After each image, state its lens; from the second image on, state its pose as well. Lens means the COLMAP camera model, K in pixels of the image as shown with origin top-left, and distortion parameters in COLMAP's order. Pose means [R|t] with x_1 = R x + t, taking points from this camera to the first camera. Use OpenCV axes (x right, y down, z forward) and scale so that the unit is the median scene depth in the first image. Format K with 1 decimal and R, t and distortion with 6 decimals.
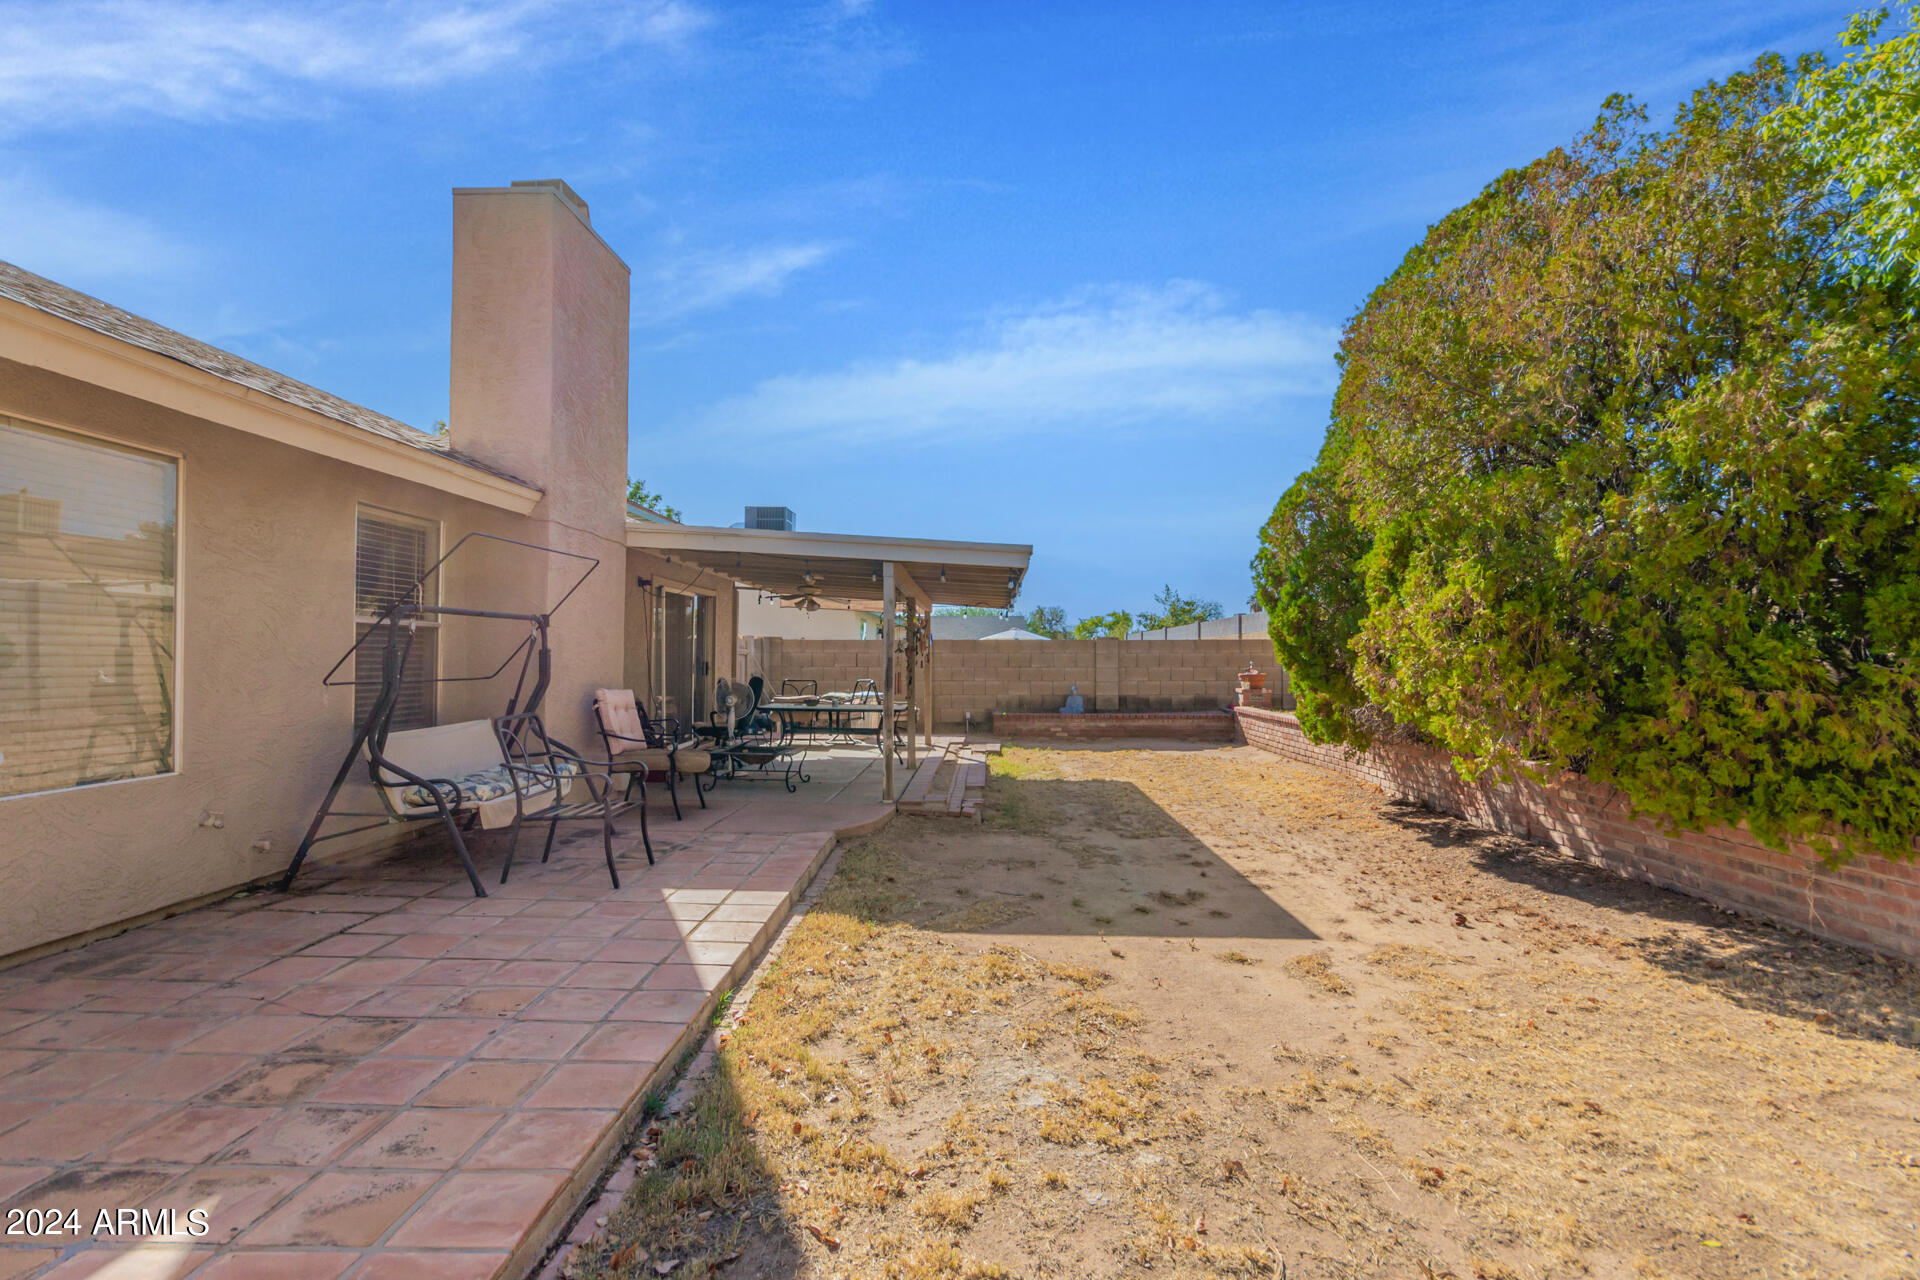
lens RADIAL K [[932.2, 0, 968.4], [0, 932.2, 643.8], [0, 0, 1]] dist [-0.001803, 0.001441]
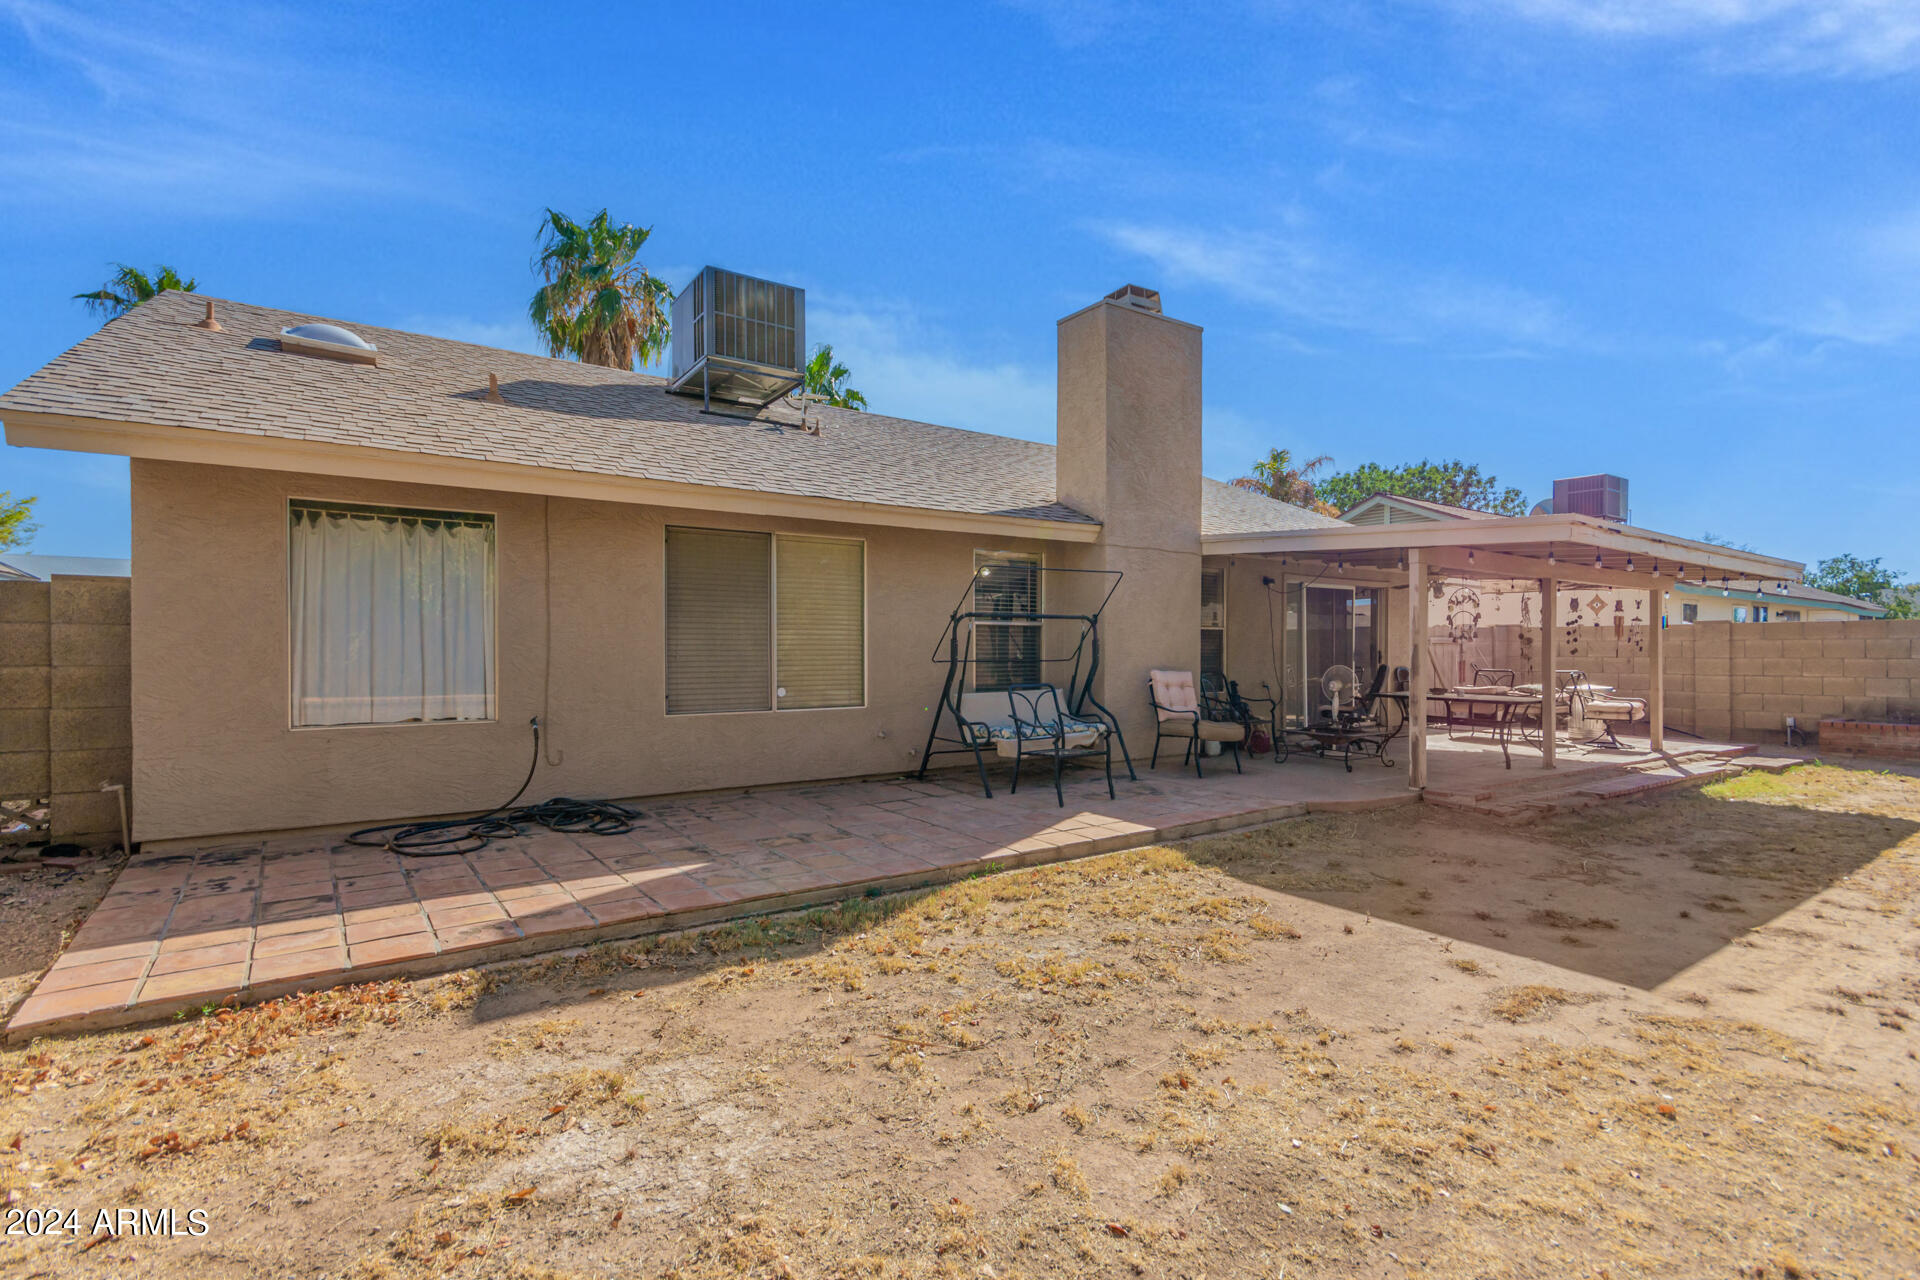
lens RADIAL K [[932.2, 0, 978.5], [0, 932.2, 643.4], [0, 0, 1]] dist [-0.001803, 0.001441]
pose [[0.585324, -0.007999, -0.810760, 0.756240], [0.014737, 0.999891, 0.000775, 0.009645], [0.810666, -0.012402, 0.585378, 0.071276]]
